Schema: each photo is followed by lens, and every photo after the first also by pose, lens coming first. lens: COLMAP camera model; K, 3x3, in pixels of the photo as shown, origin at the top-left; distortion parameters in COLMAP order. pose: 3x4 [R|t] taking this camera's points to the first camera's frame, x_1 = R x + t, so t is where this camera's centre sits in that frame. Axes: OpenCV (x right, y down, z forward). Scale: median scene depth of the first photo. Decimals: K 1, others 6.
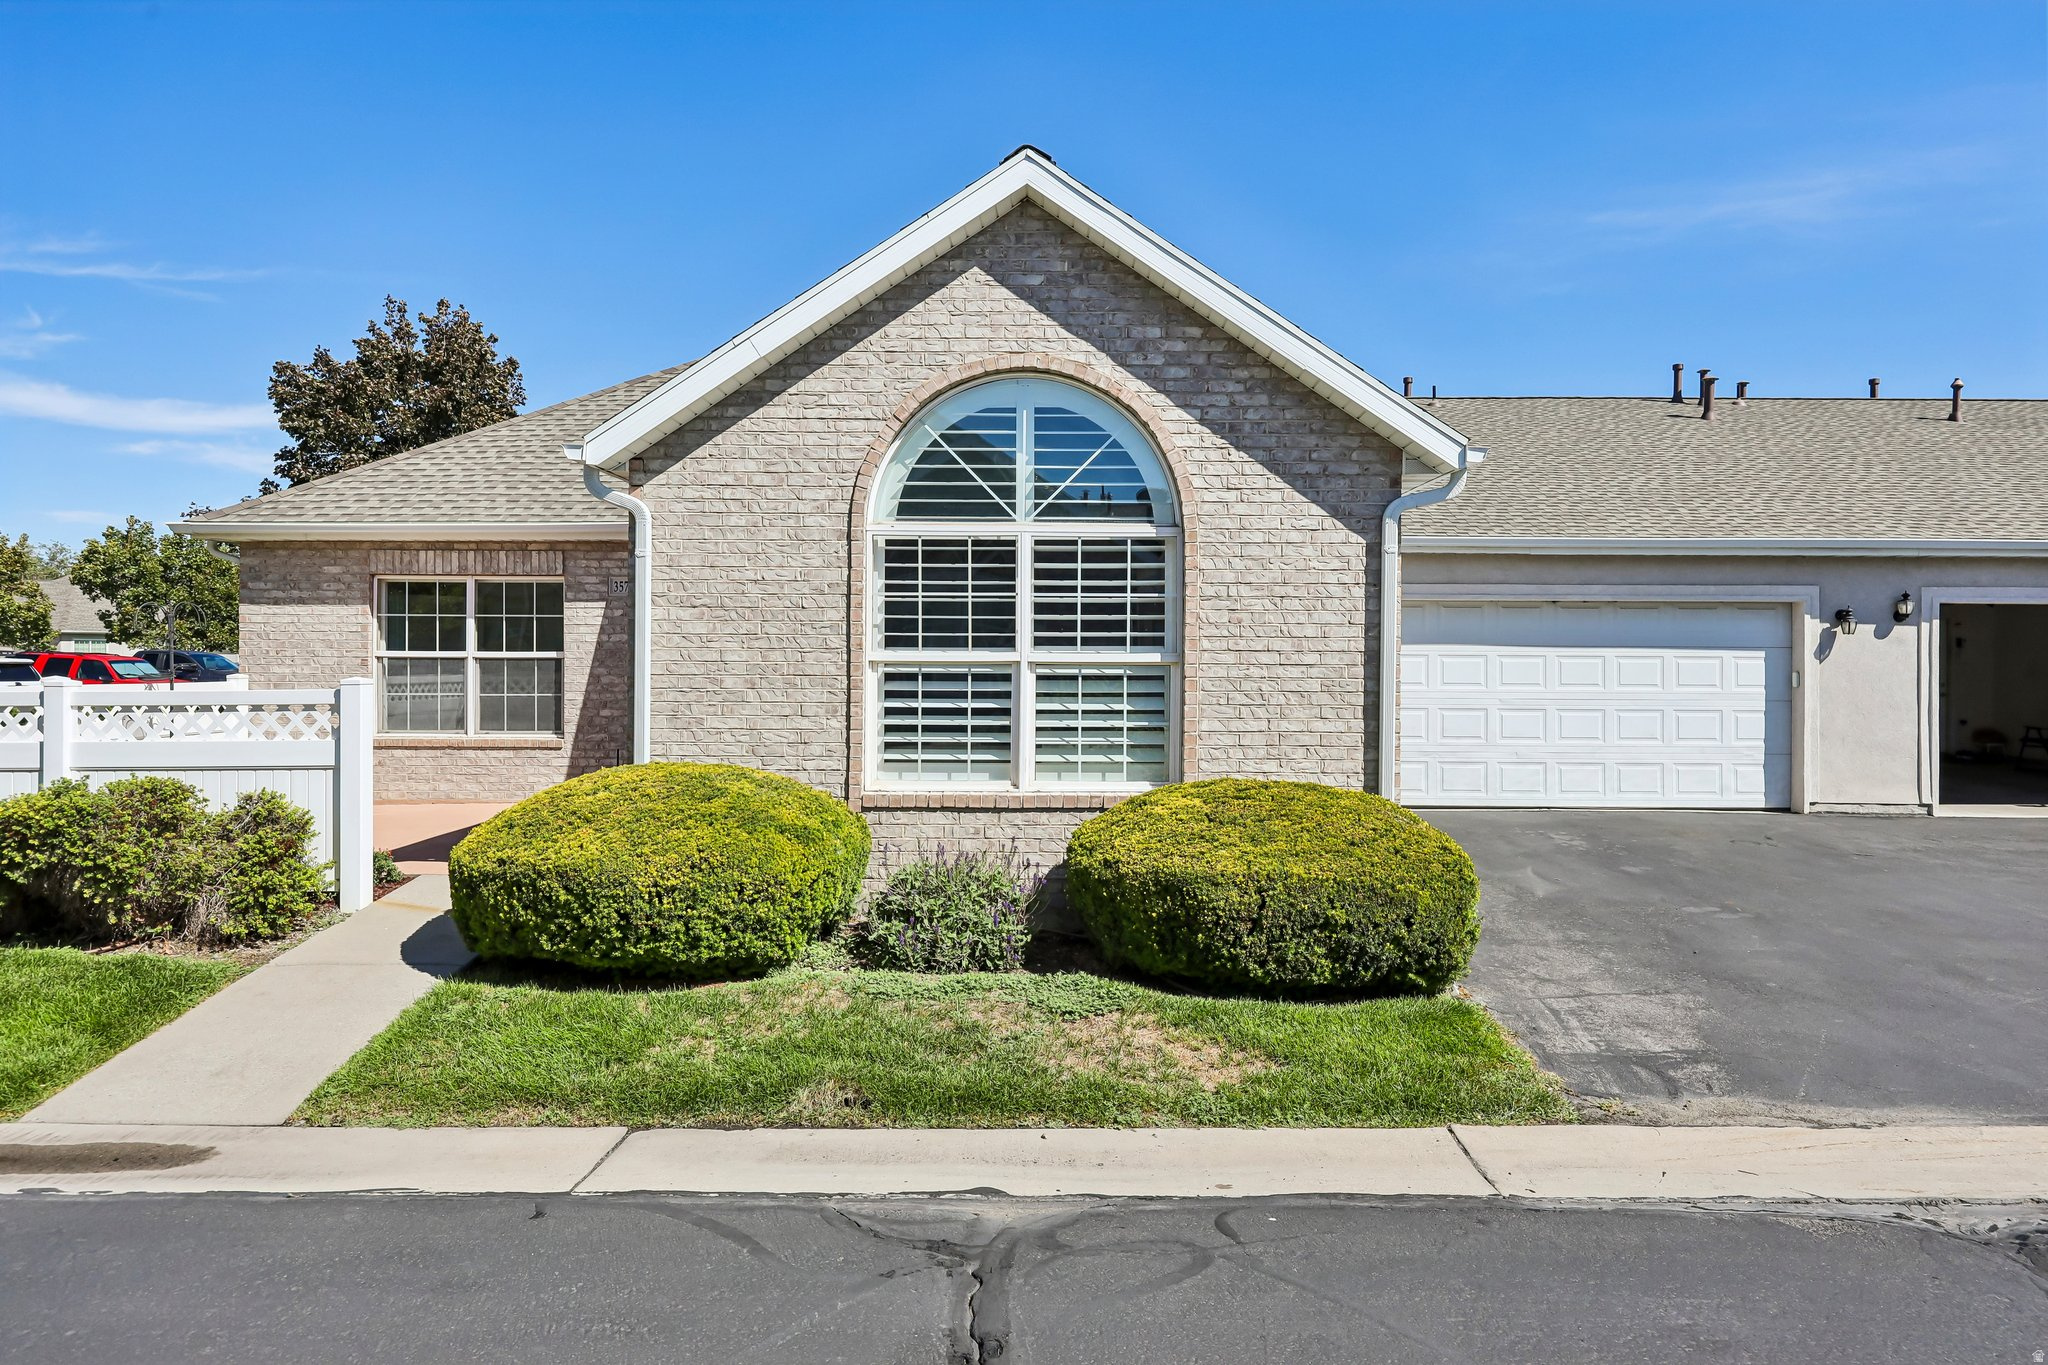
lens RADIAL K [[1210.4, 0, 1024.1], [0, 1210.4, 660.0], [0, 0, 1]] dist [0.005906, 0.001861]
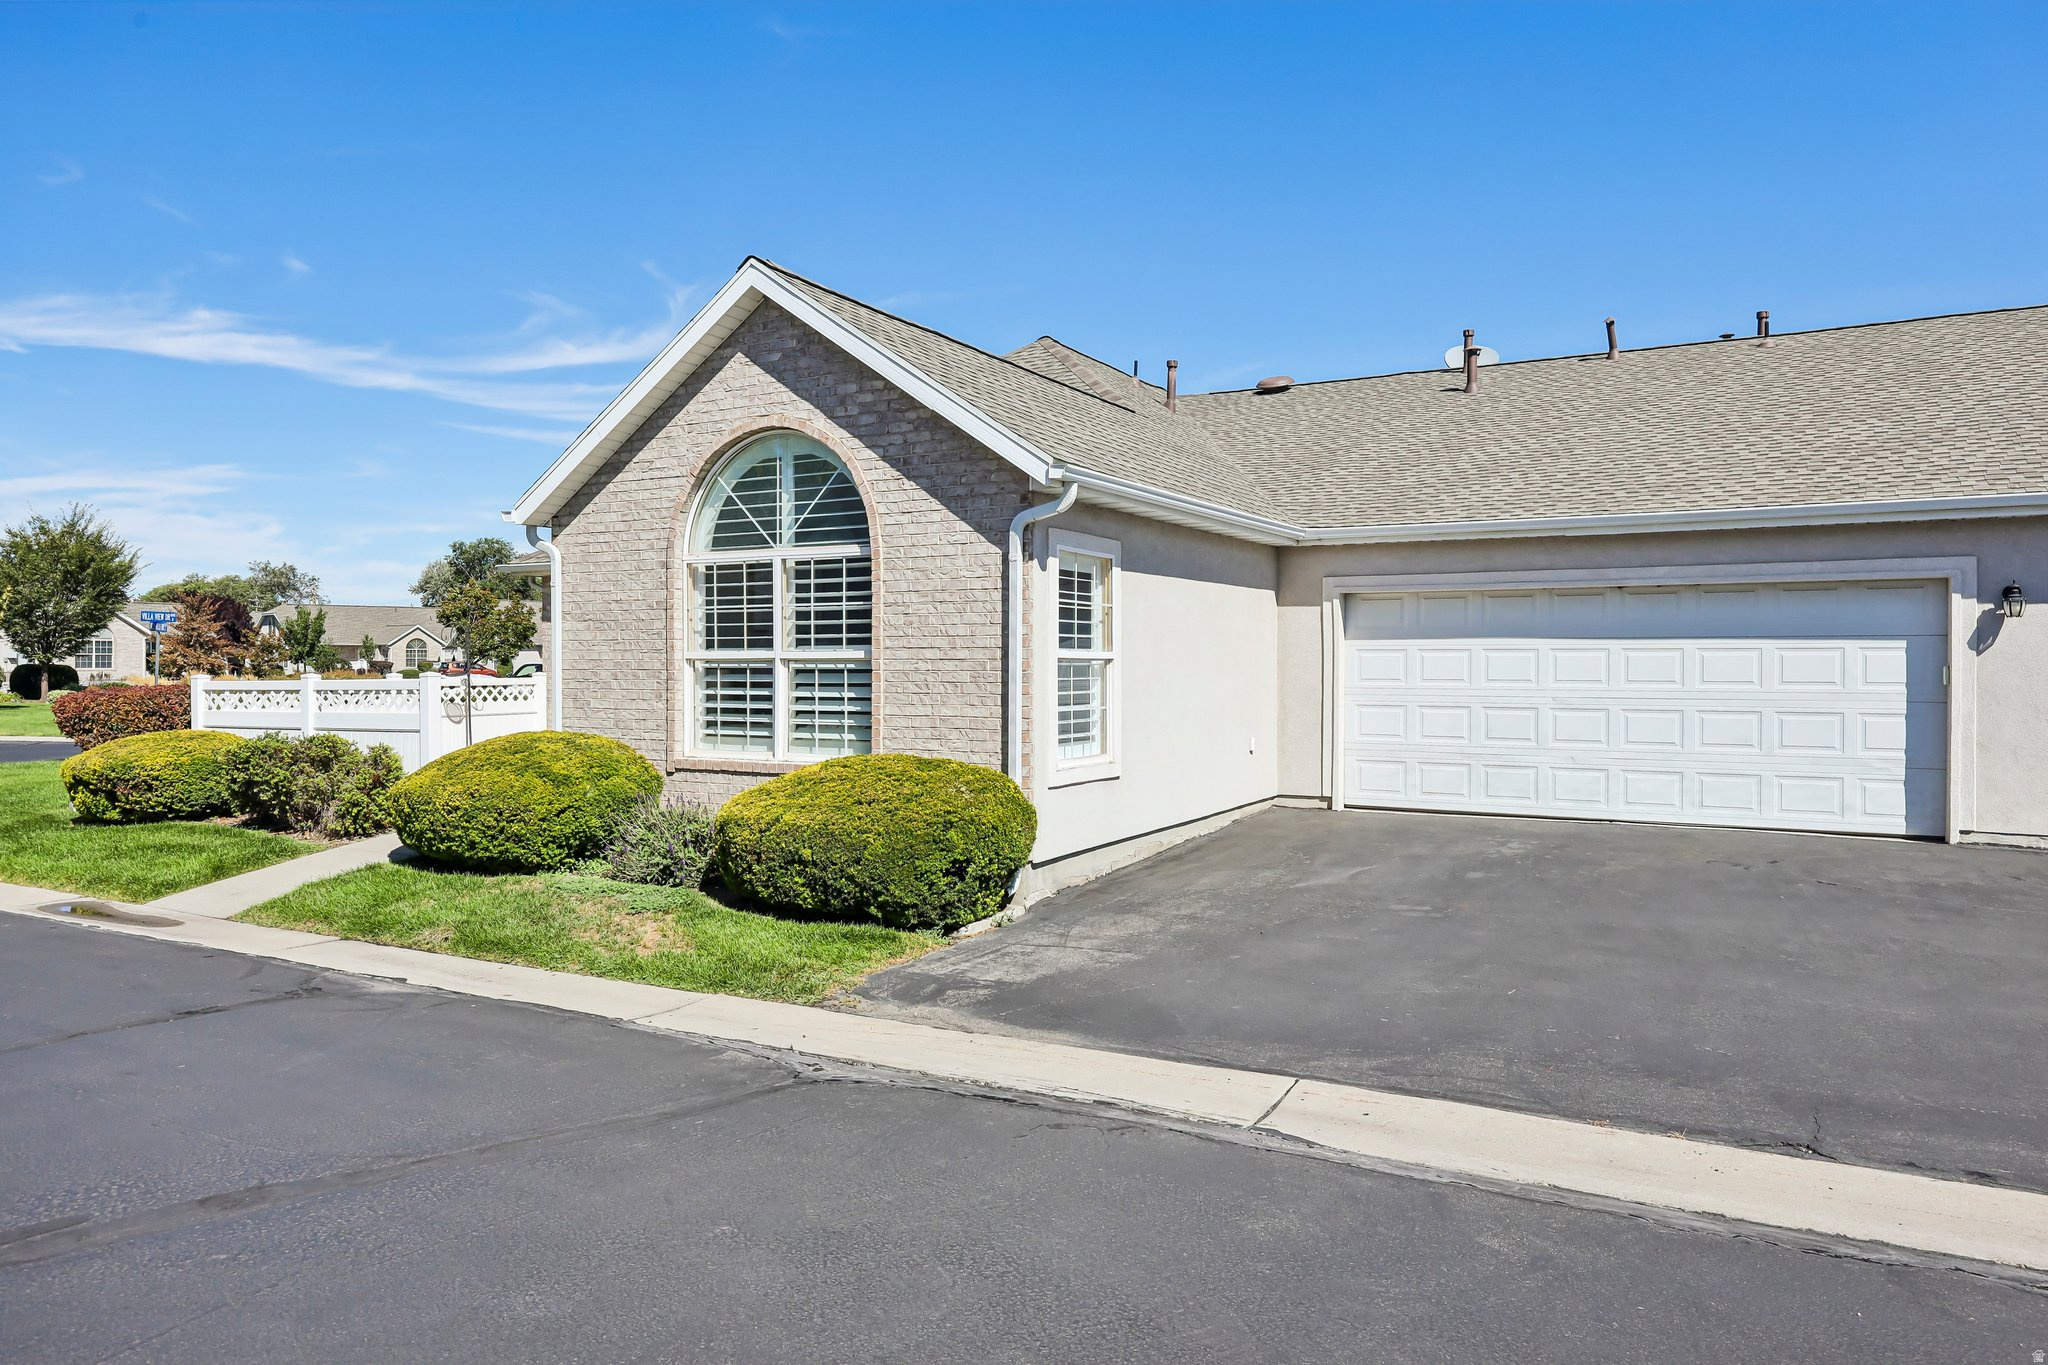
lens RADIAL K [[1321.8, 0, 1024.0], [0, 1321.8, 682.5], [0, 0, 1]] dist [0.000869, 0.000321]
pose [[0.874276, 0.001642, -0.485426, 0.899191], [0.005749, 0.999889, 0.013736, 0.009034], [0.485395, -0.014800, 0.874170, -0.086091]]
